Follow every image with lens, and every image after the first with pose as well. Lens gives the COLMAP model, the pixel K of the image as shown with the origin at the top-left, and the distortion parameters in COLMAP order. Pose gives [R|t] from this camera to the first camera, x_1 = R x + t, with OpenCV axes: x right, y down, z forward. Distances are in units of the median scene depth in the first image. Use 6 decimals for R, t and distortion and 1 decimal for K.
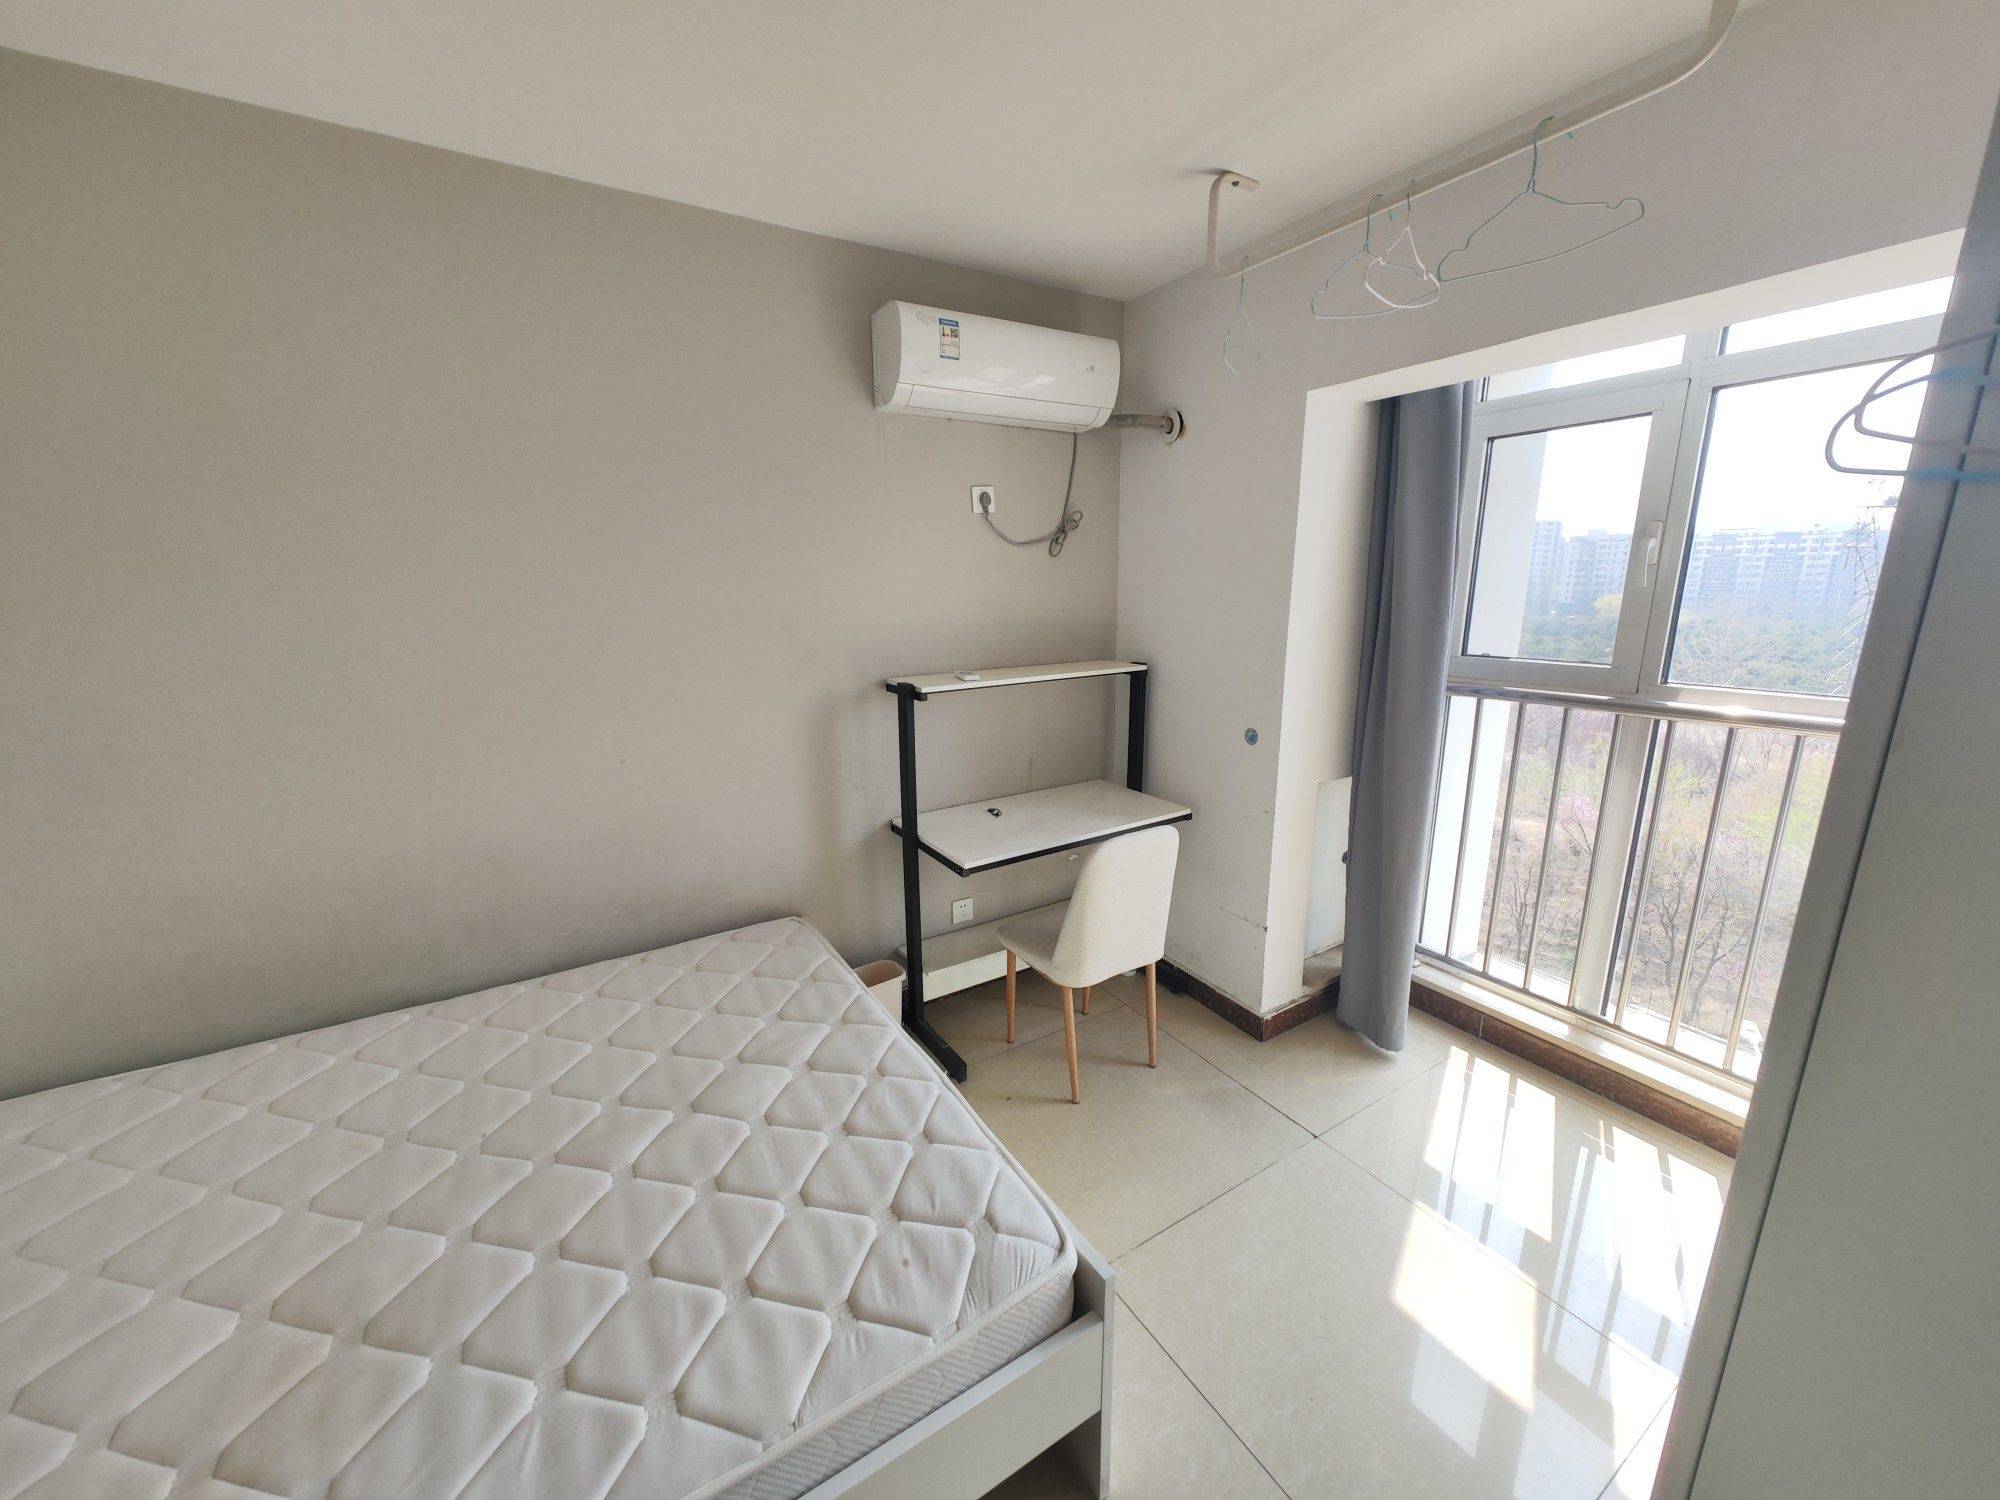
lens RADIAL K [[753.5, 0, 984.6], [0, 753.5, 746.2], [0, 0, 1]] dist [0.006392, -0.000086]
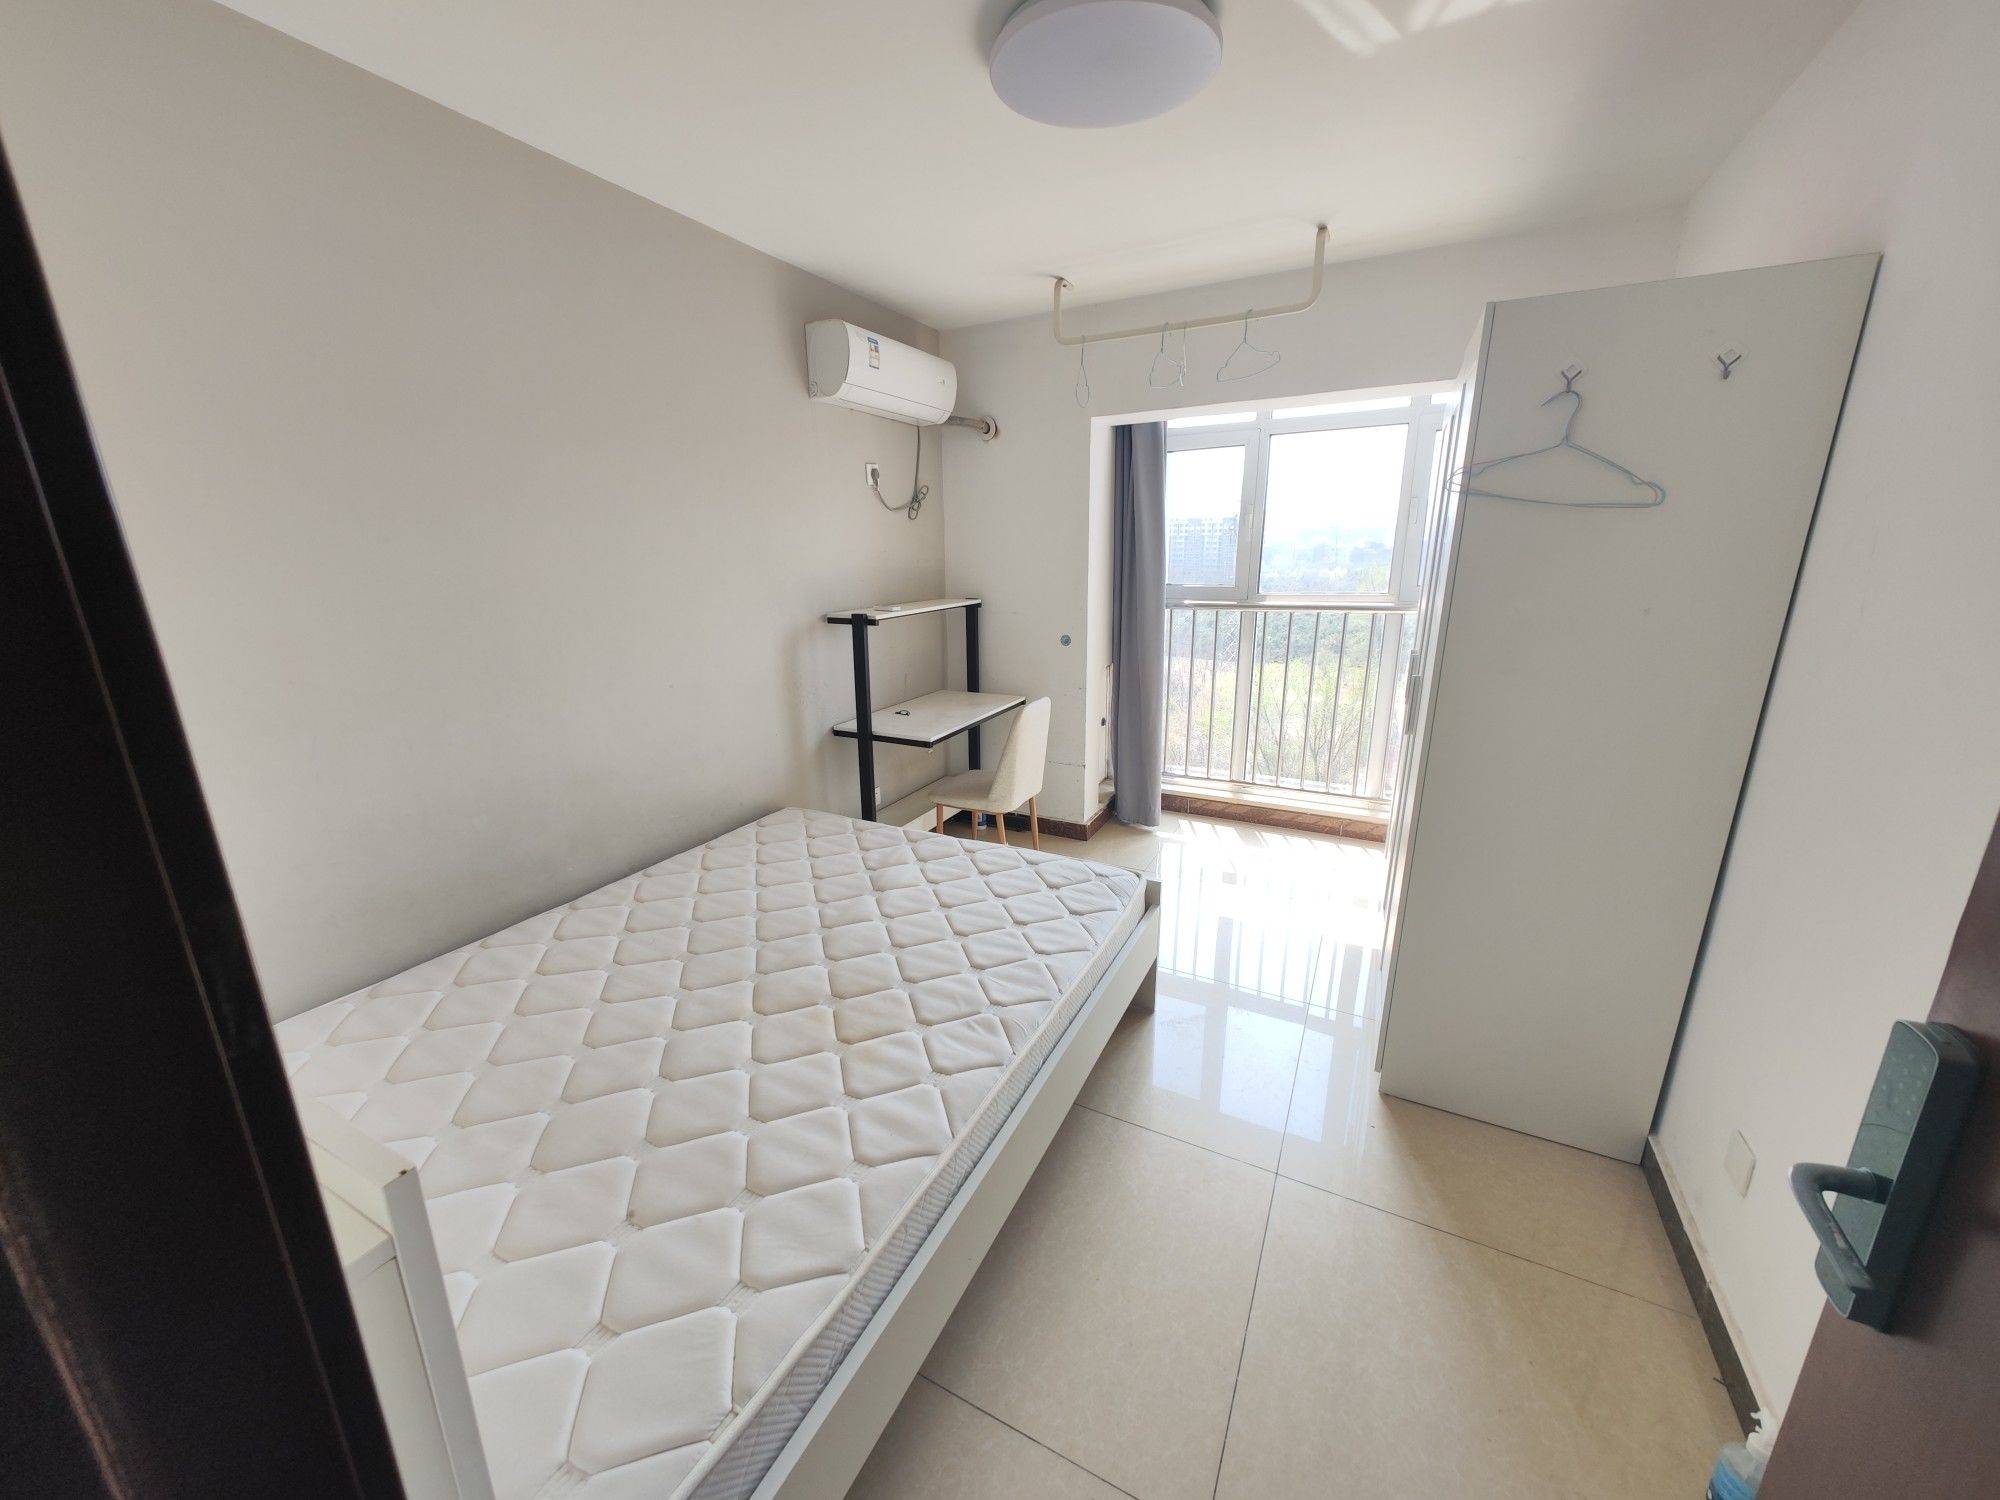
lens RADIAL K [[753.5, 0, 984.6], [0, 753.5, 746.2], [0, 0, 1]] dist [0.006392, -0.000086]
pose [[0.858412, -0.131726, 0.495759, -0.595788], [0.116352, 0.991276, 0.061924, 0.089290], [-0.499591, 0.004527, 0.866250, -0.247376]]
